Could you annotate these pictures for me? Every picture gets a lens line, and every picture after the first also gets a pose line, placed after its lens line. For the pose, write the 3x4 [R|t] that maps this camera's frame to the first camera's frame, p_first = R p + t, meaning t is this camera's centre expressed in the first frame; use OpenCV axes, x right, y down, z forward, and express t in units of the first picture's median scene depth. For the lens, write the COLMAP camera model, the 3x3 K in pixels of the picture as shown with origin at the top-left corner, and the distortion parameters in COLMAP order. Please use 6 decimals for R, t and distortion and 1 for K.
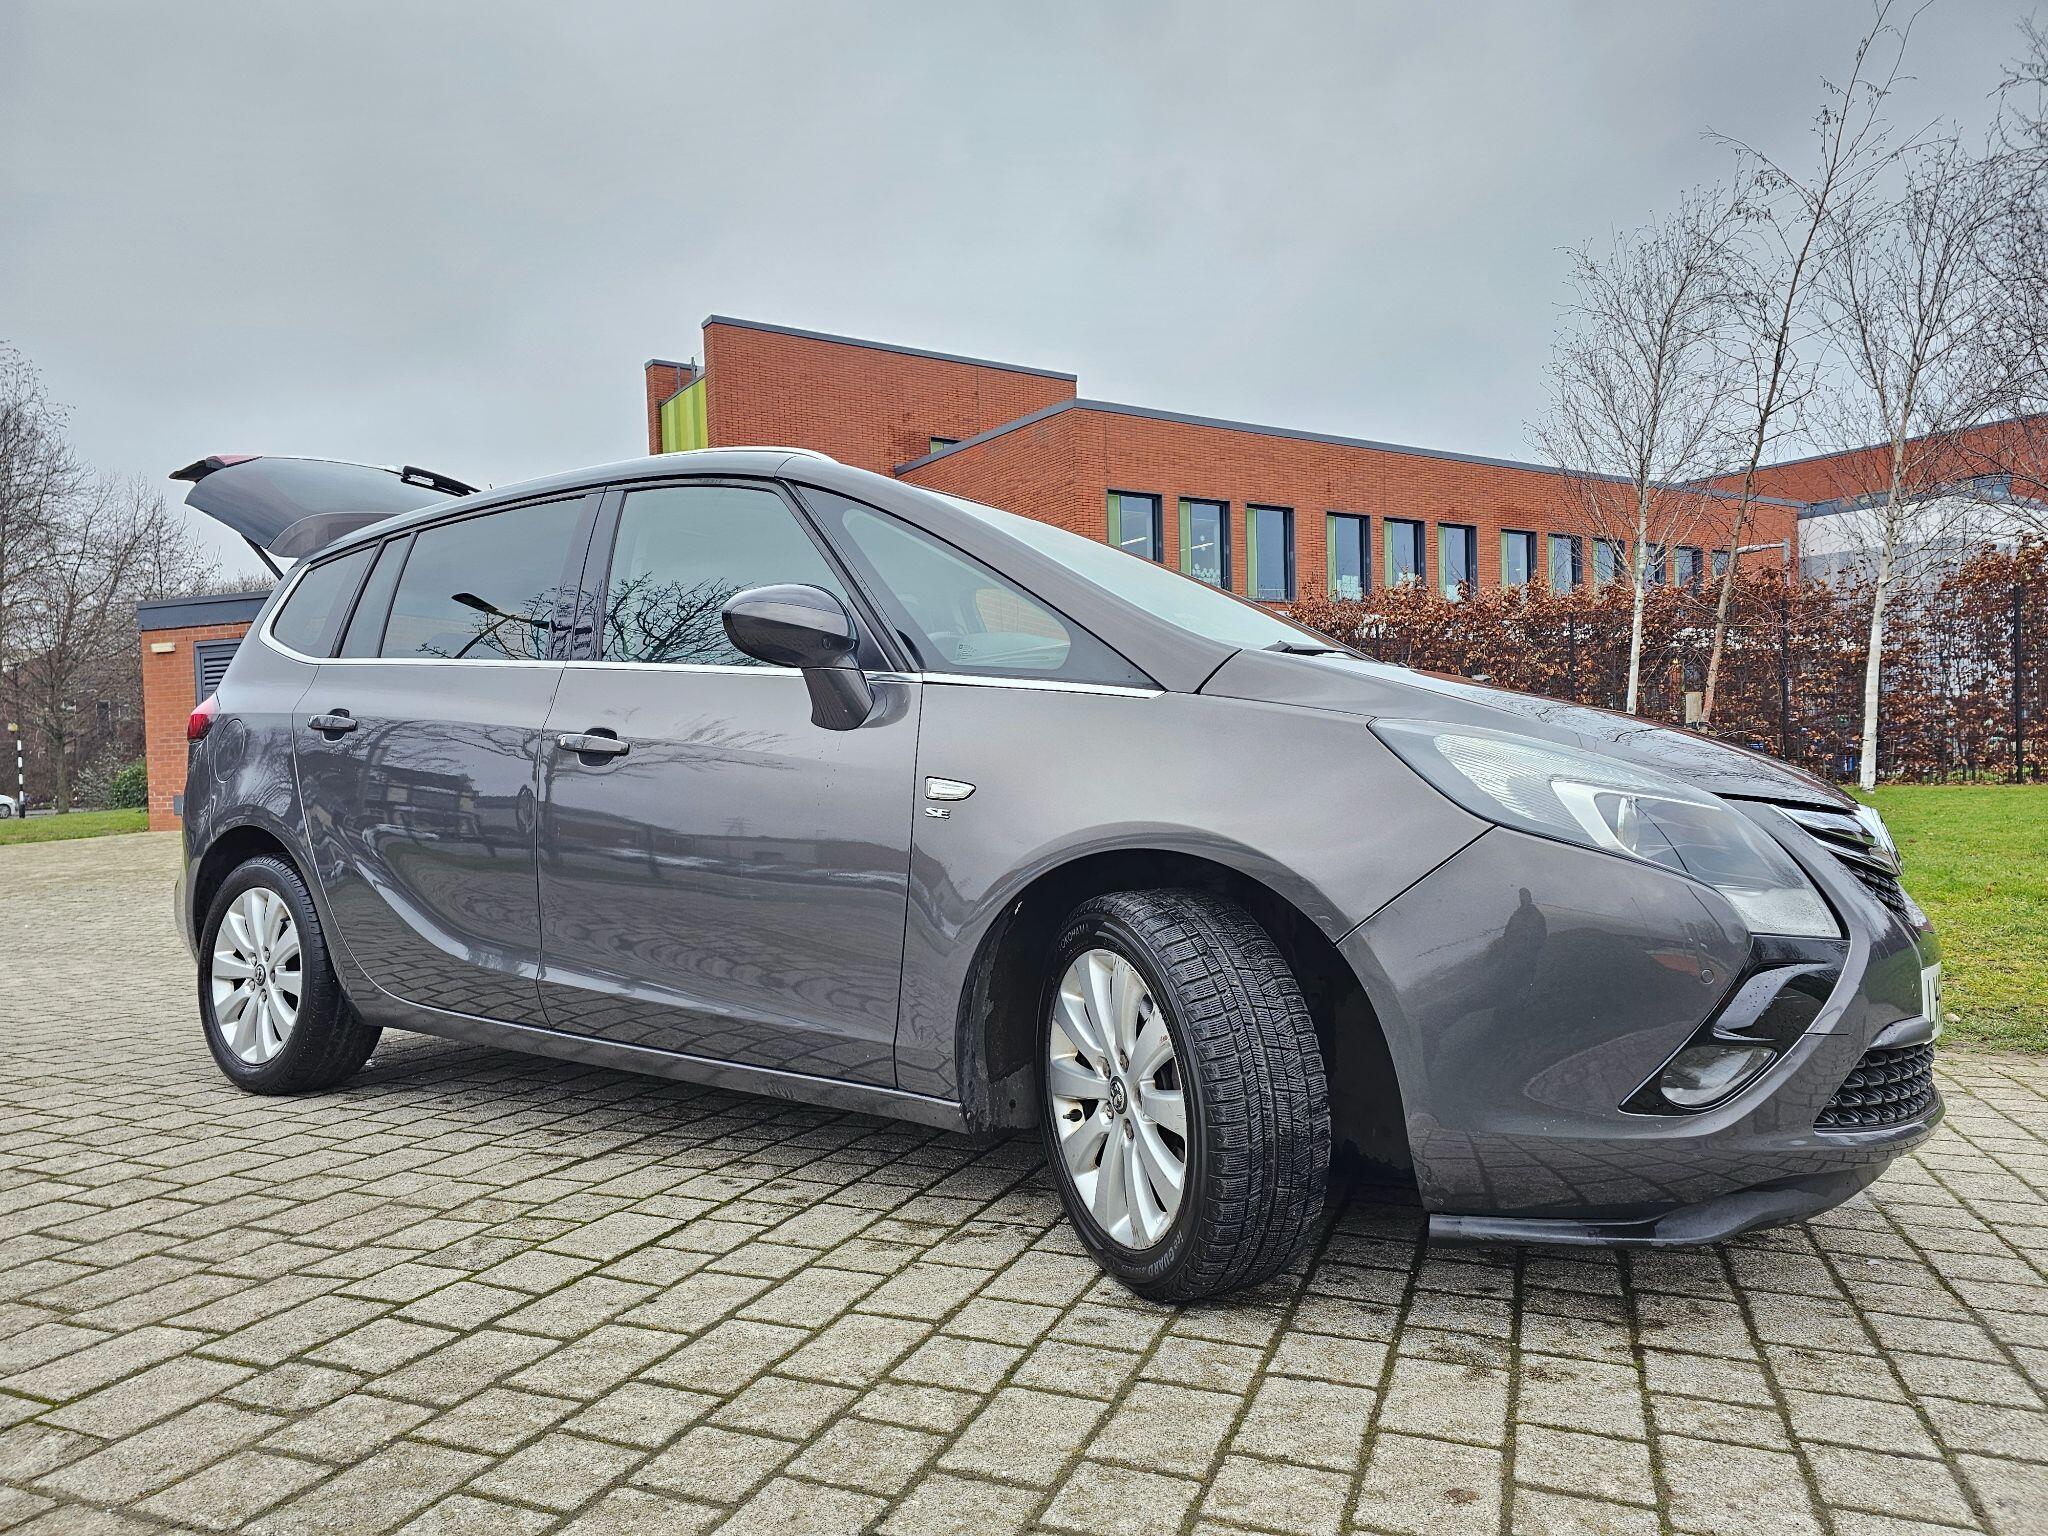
lens RADIAL K [[1365.6, 0, 1017.7], [0, 1365.6, 785.9], [0, 0, 1]] dist [0.052740, -0.038205]
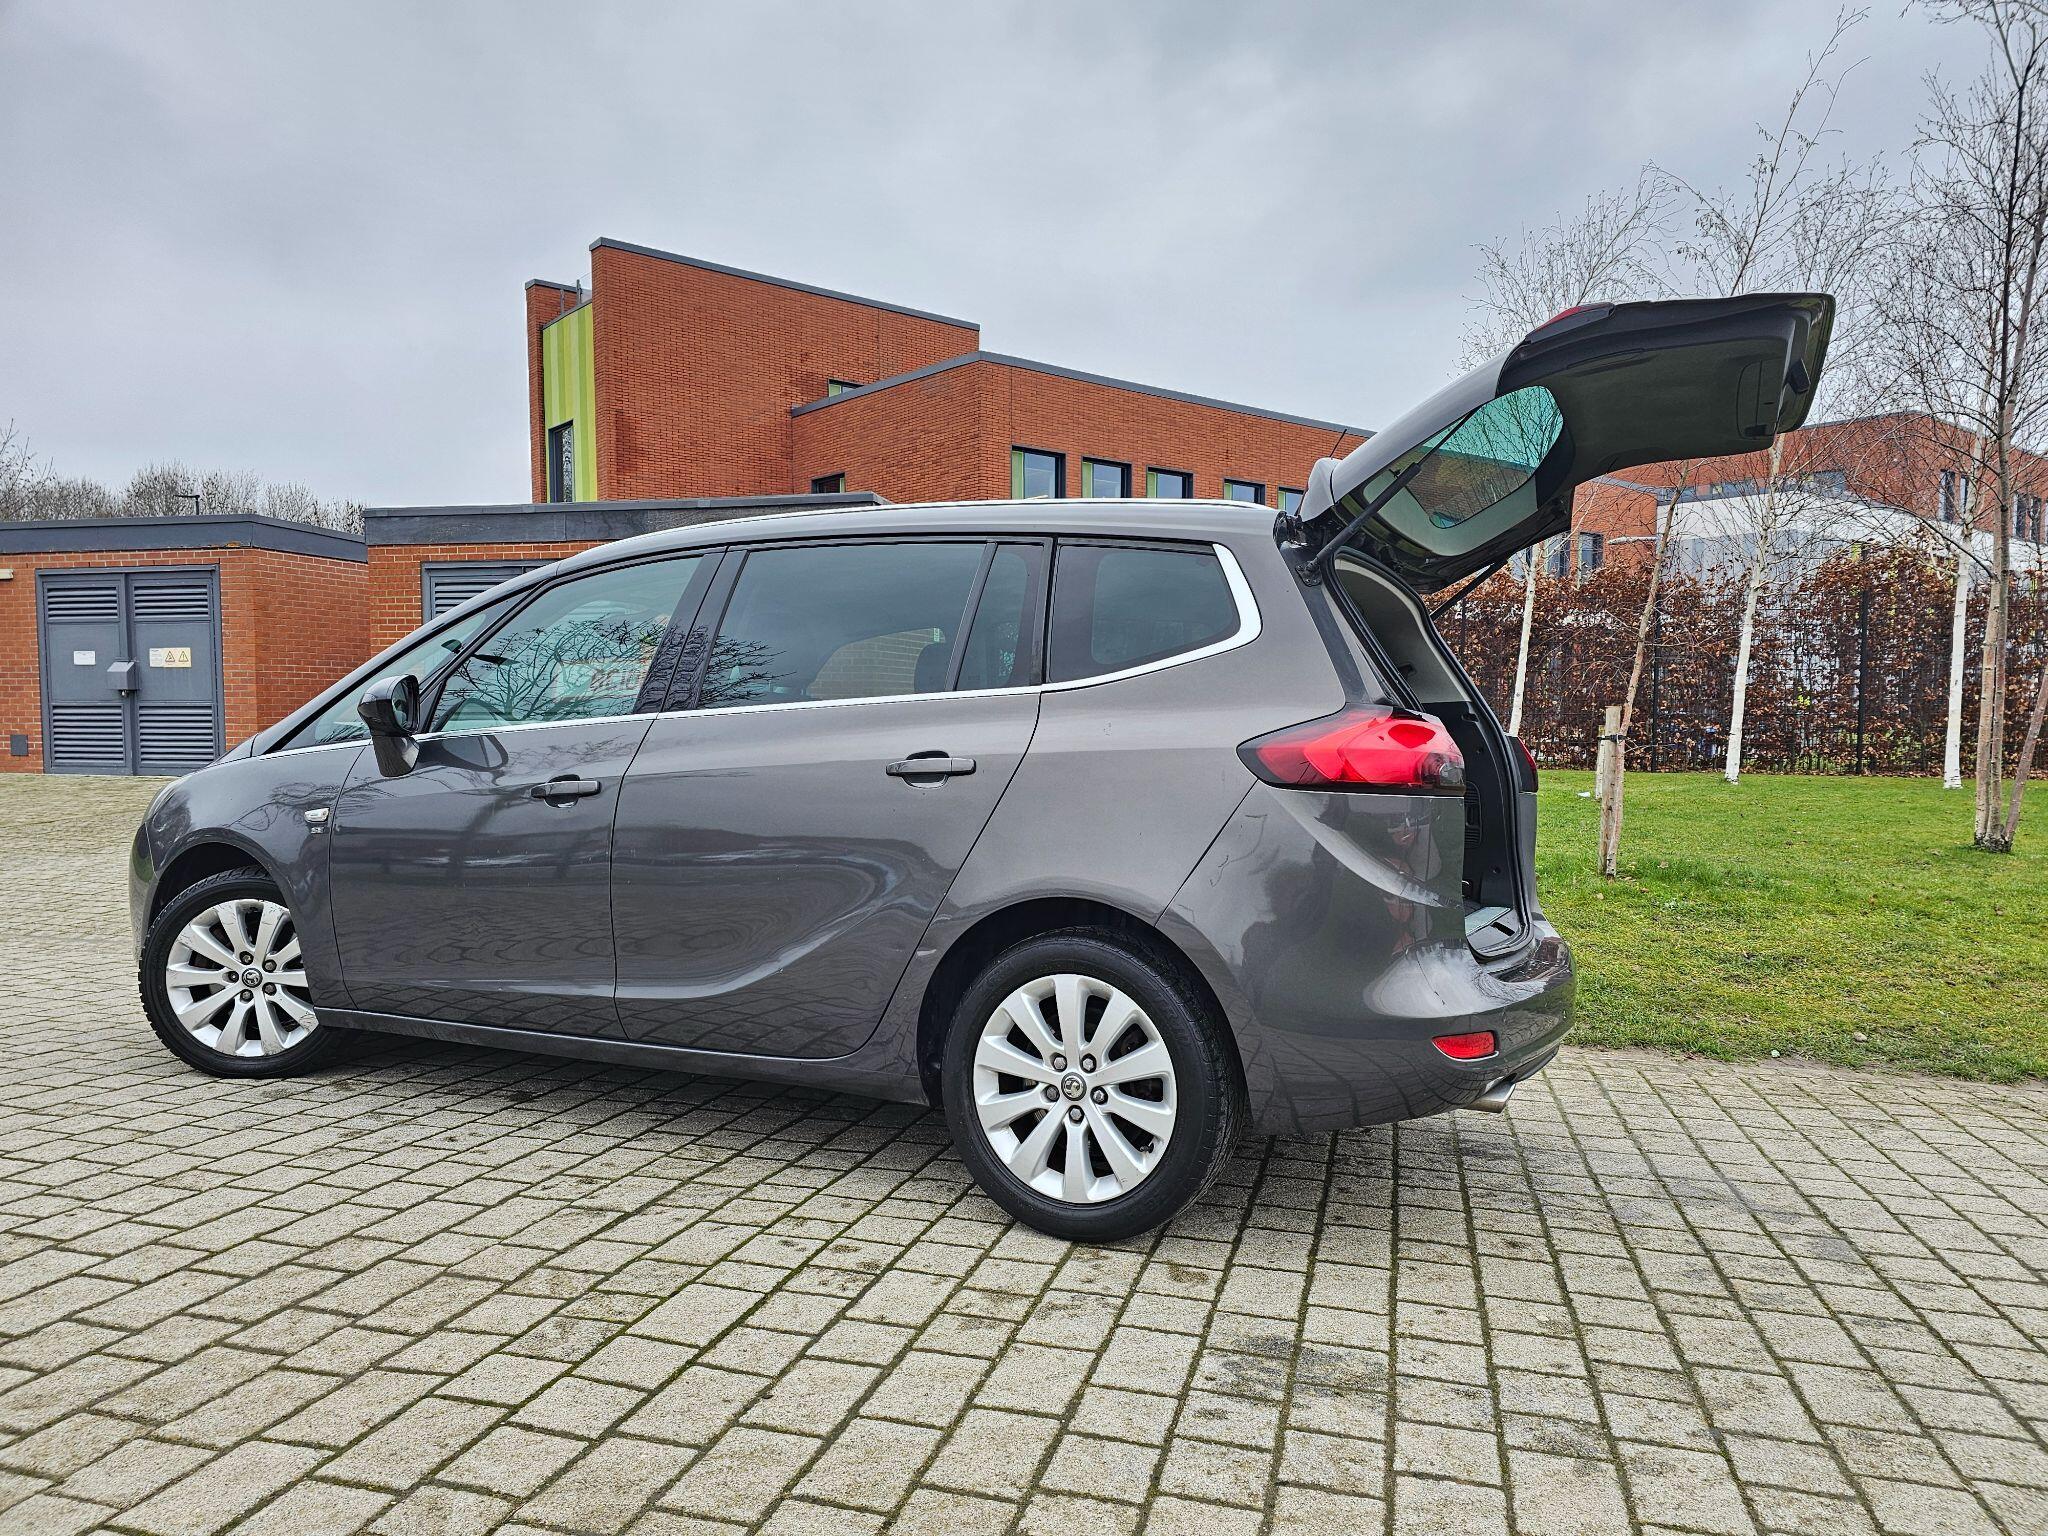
lens RADIAL K [[1365.6, 0, 1047.1], [0, 1365.6, 785.6], [0, 0, 1]] dist [0.052740, -0.038205]
pose [[0.993550, 0.025034, 0.110595, -0.152905], [-0.029268, 0.998893, 0.036825, -0.092350], [-0.109551, -0.039825, 0.993183, 0.000048]]
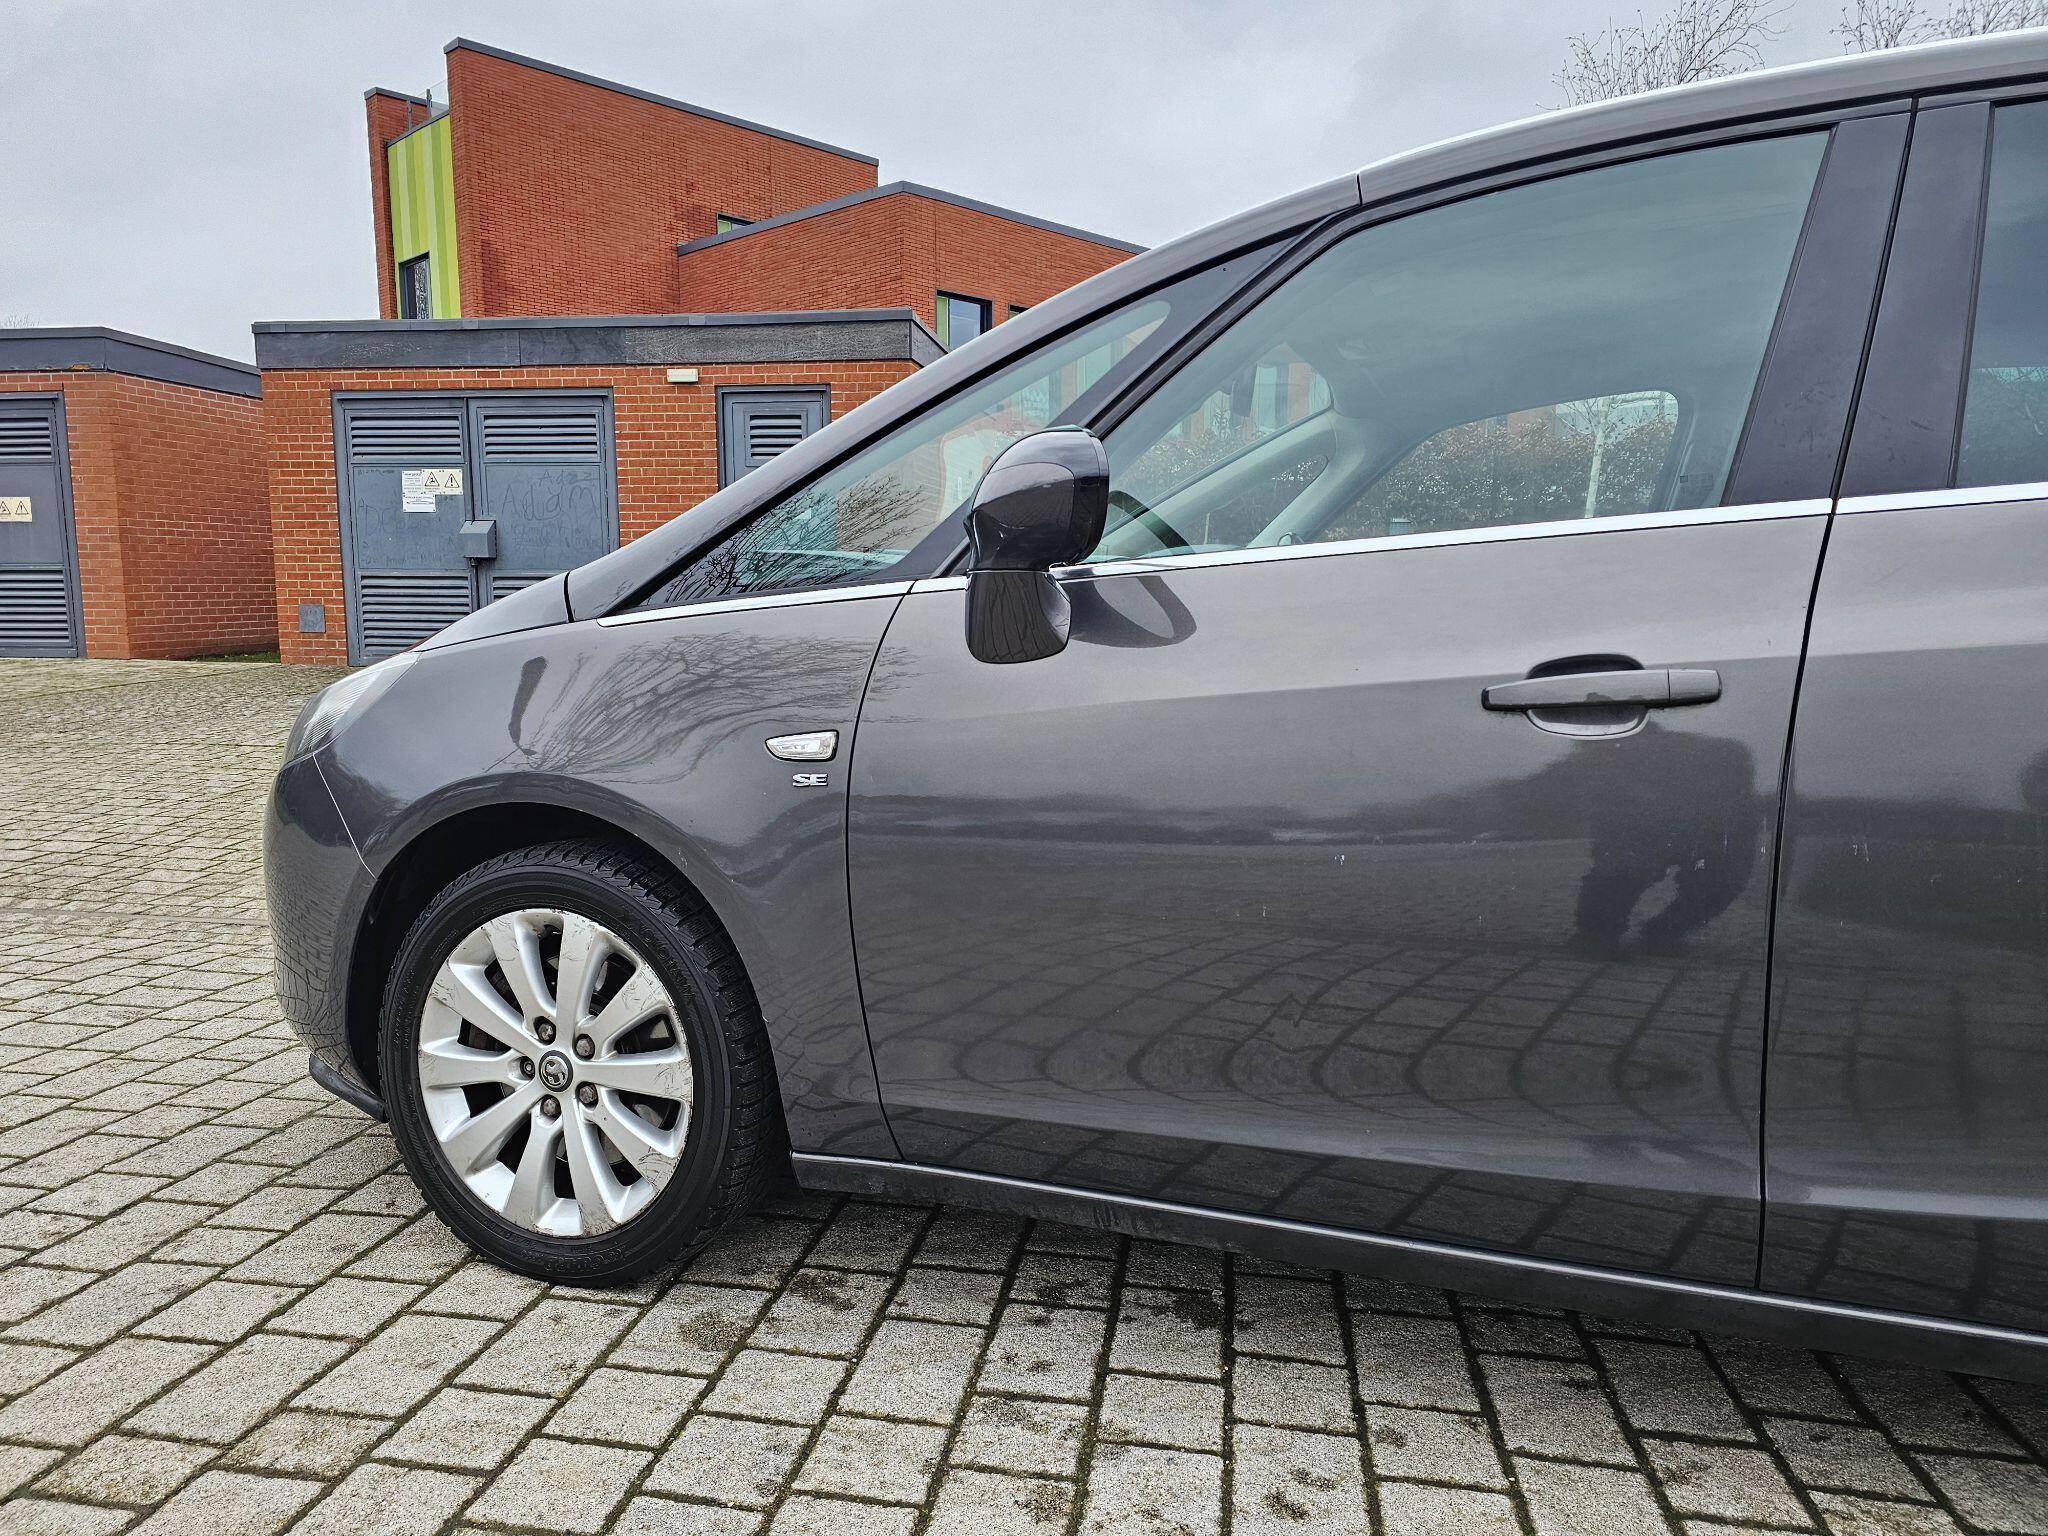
lens RADIAL K [[1365.6, 0, 1022.3], [0, 1365.6, 754.5], [0, 0, 1]] dist [0.052740, -0.038205]
pose [[0.978323, 0.005560, 0.207010, -0.795910], [-0.026986, 0.994538, 0.100827, -0.049767], [-0.205319, -0.104227, 0.973129, 0.872366]]
